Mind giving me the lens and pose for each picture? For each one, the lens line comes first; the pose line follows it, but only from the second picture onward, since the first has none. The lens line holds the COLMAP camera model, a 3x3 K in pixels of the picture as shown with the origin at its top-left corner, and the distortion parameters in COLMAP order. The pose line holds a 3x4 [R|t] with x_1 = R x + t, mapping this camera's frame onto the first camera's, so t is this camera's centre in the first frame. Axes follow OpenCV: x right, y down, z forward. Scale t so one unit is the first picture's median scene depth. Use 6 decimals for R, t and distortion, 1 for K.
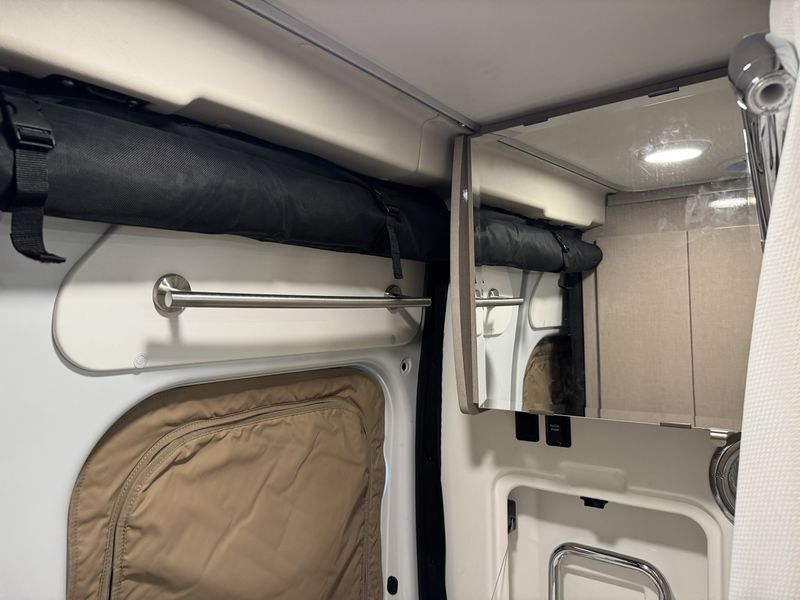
lens RADIAL K [[576.7, 0, 408.4], [0, 576.7, 299.3], [0, 0, 1]] dist [0.070773, -0.053316]
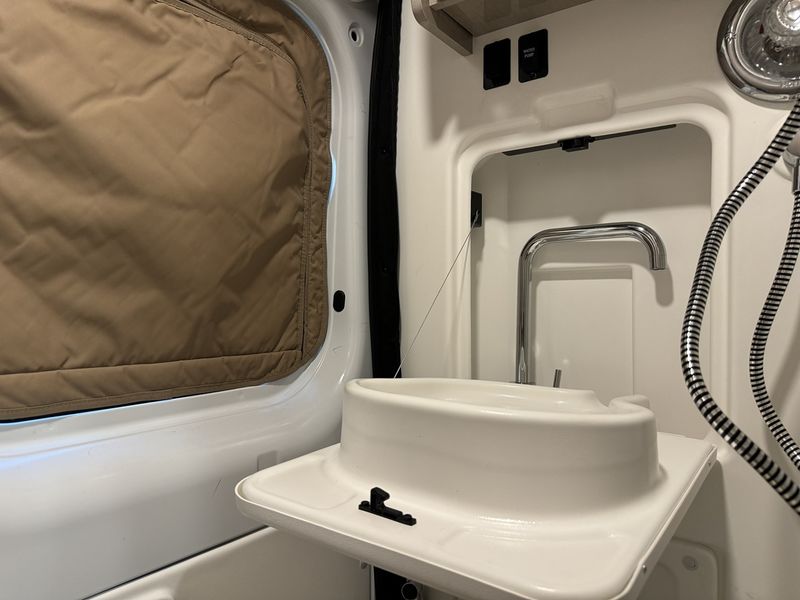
lens RADIAL K [[576.7, 0, 397.8], [0, 576.7, 303.6], [0, 0, 1]] dist [0.070773, -0.053316]
pose [[0.999811, 0.015872, -0.011242, 0.073015], [-0.015660, 0.999702, 0.018738, 0.497668], [0.011536, -0.018559, 0.999761, 0.150915]]
